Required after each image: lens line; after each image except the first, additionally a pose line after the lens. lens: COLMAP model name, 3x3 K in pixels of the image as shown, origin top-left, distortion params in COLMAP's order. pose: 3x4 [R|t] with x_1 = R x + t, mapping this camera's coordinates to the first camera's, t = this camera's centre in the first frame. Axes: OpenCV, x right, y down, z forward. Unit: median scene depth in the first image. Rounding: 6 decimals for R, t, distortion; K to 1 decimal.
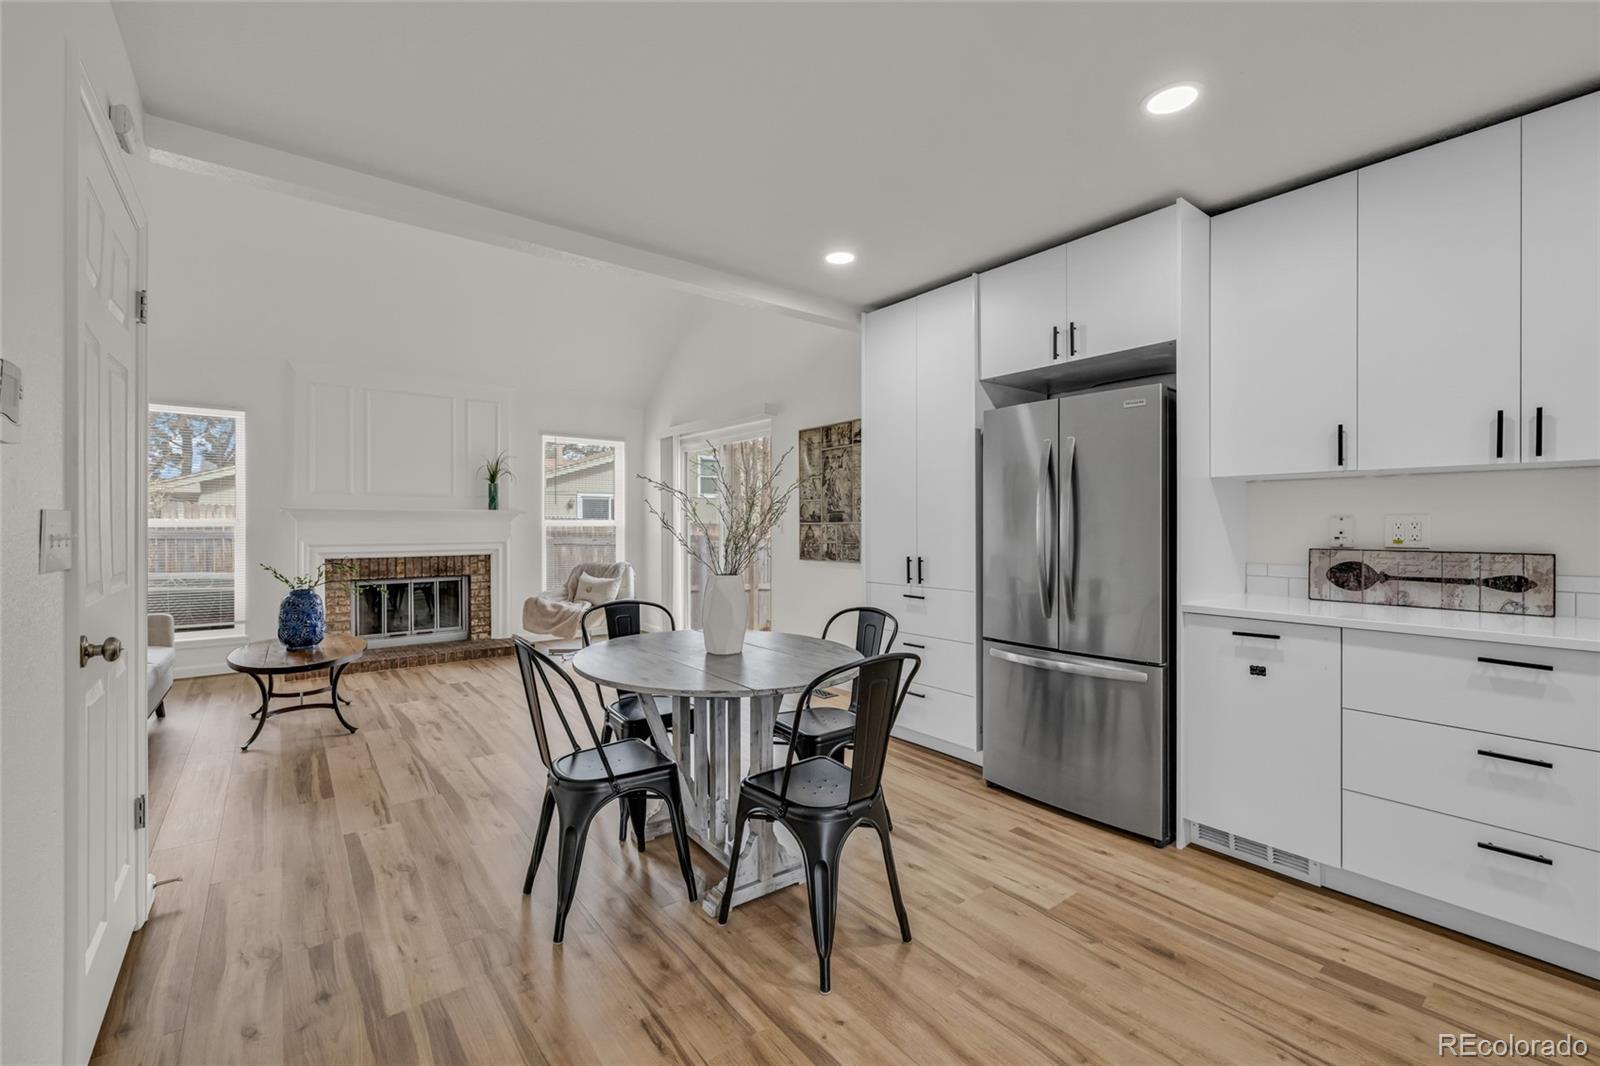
lens RADIAL K [[685.9, 0, 805.4], [0, 685.9, 525.3], [0, 0, 1]] dist [-0.002488, 0.000115]
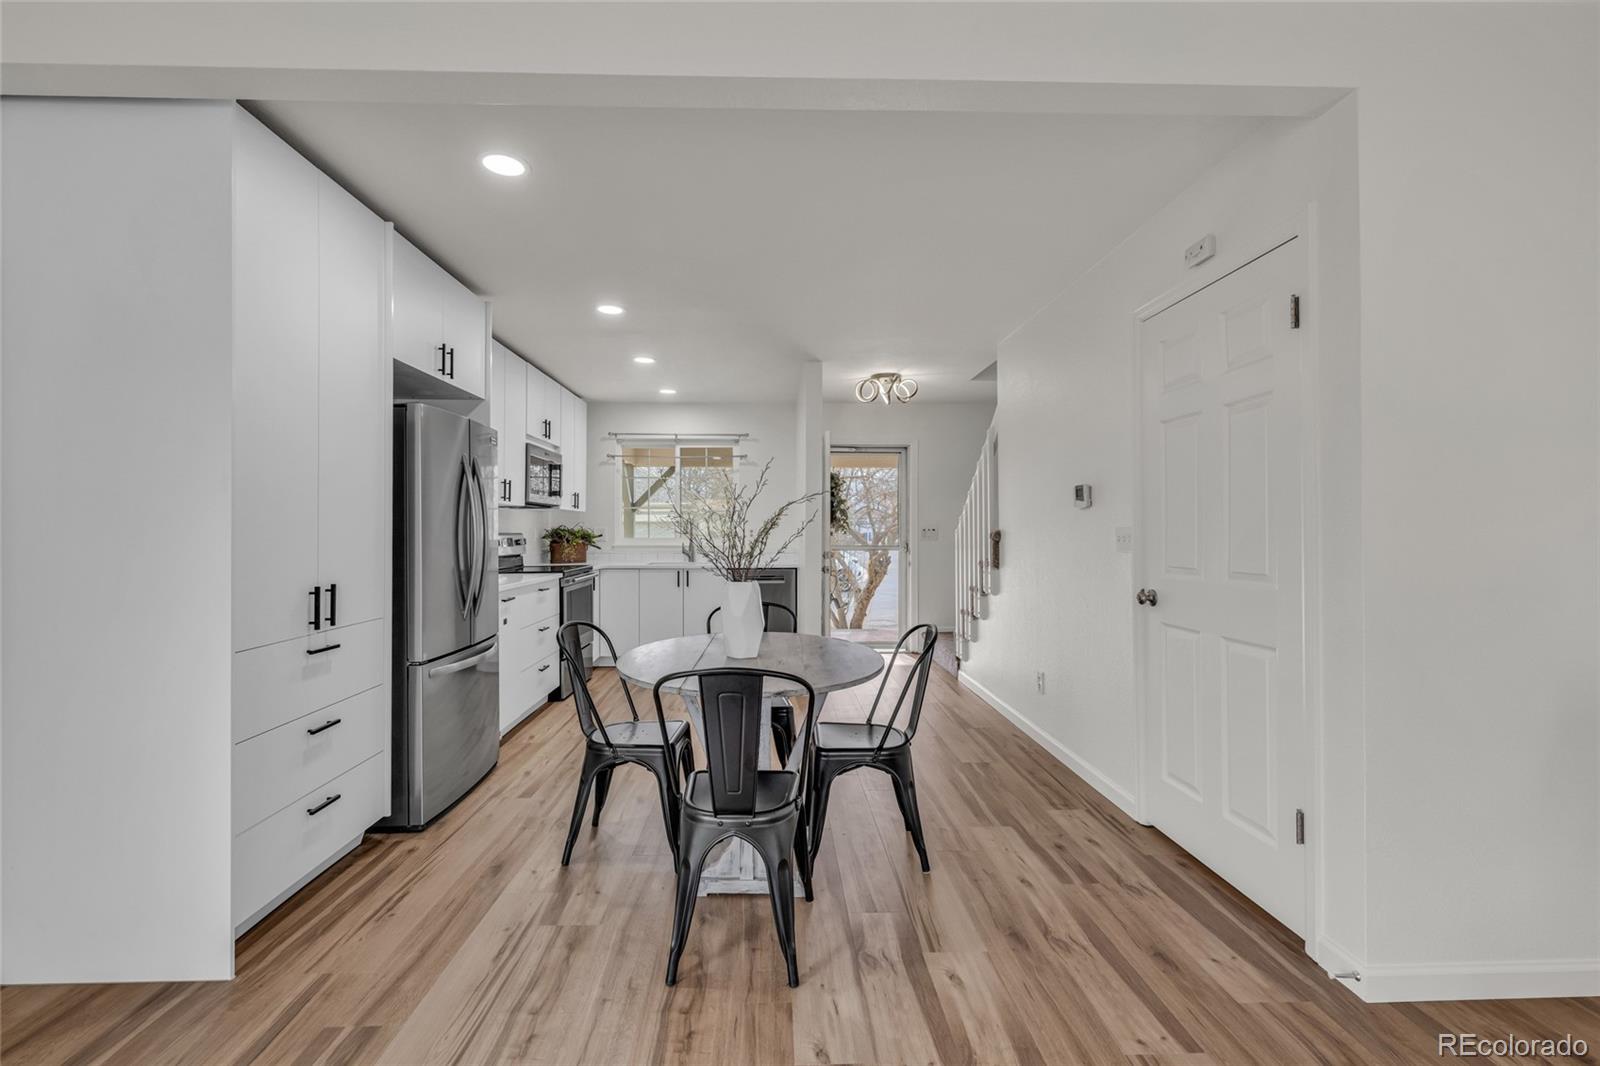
lens RADIAL K [[642.9, 0, 767.8], [0, 642.9, 527.8], [0, 0, 1]] dist [-0.000367, 0.000003]
pose [[-0.781386, 0.003037, 0.624041, -0.758850], [0.001711, 0.999995, -0.002724, -0.005745], [-0.624046, -0.001061, -0.781387, 1.749289]]
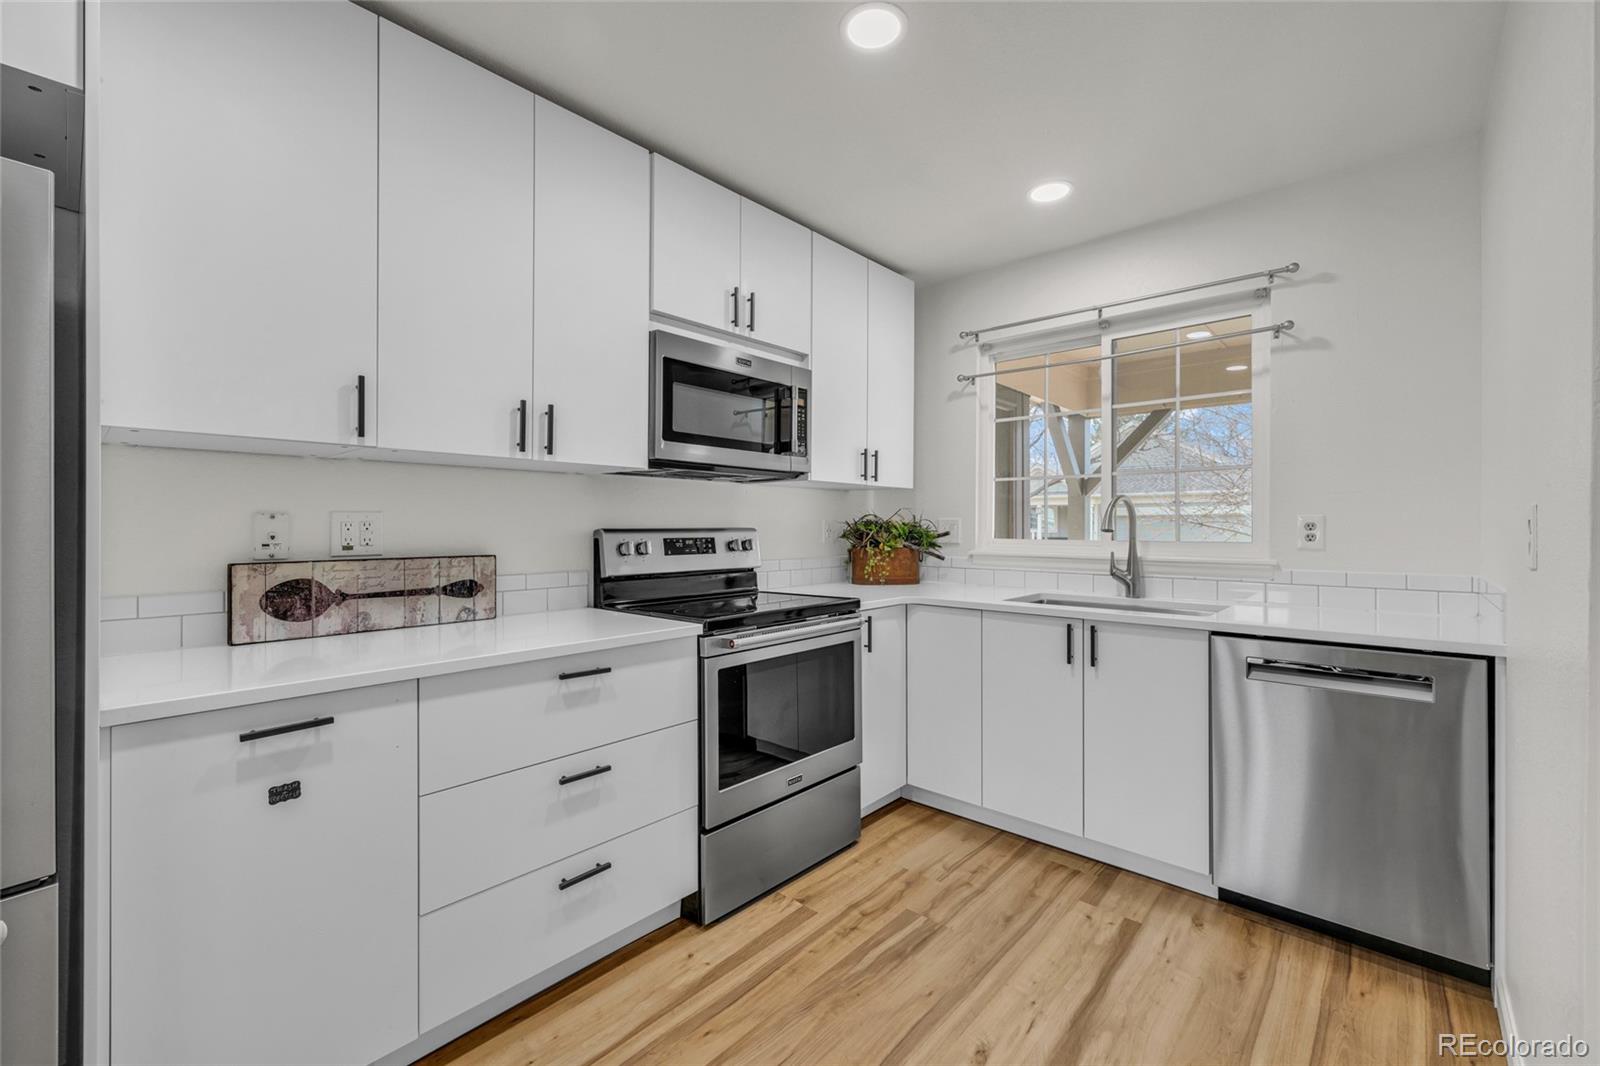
lens RADIAL K [[664.5, 0, 797.7], [0, 664.5, 523.0], [0, 0, 1]] dist [-0.001139, 0.000321]
pose [[-0.158490, 0.003107, 0.987356, 0.069697], [0.000652, 0.999995, -0.003042, -0.000637], [-0.987360, 0.000161, -0.158491, 0.656574]]
